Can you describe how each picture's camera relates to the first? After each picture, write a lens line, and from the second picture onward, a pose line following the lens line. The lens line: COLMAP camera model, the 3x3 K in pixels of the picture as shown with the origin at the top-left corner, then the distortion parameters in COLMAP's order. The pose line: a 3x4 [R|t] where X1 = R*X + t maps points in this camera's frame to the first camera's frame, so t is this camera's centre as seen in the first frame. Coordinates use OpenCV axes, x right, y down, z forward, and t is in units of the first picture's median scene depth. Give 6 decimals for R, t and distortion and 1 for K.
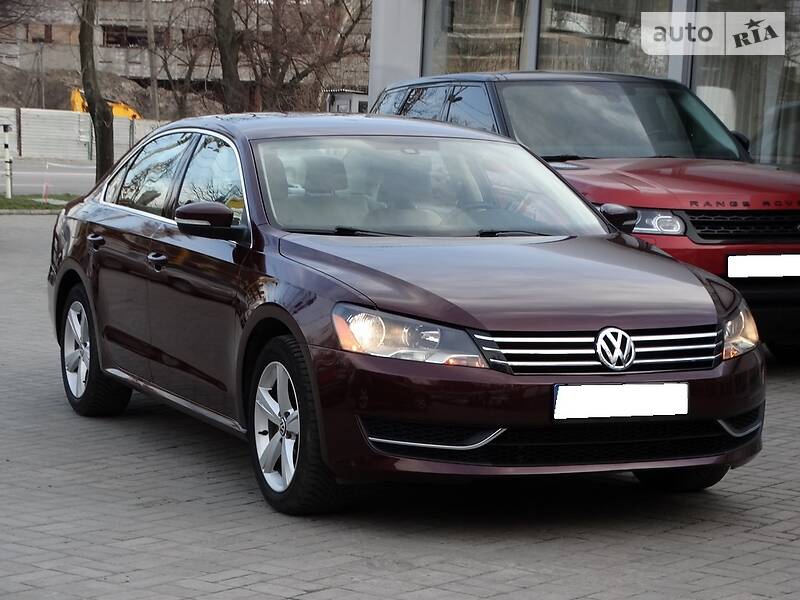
lens RADIAL K [[2231.5, 0, 400.0], [0, 2231.5, 300.0], [0, 0, 1]] dist [-0.008438, 0.040592]
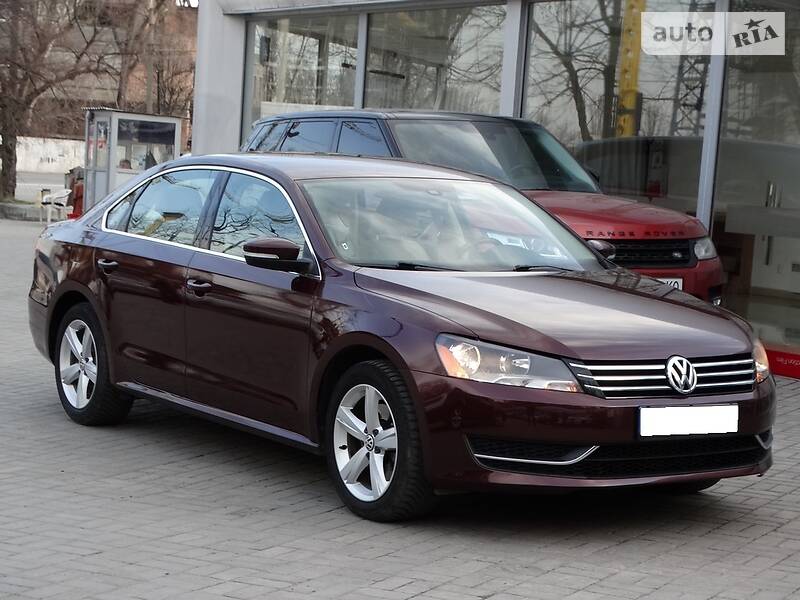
lens RADIAL K [[1991.3, 0, 400.0], [0, 1991.3, 300.0], [0, 0, 1]] dist [0.065632, 0.352948]
pose [[0.981759, 0.005576, 0.190048, -0.234520], [-0.006773, 0.999961, 0.005646, -0.020826], [-0.190009, -0.006830, 0.981759, 0.020684]]
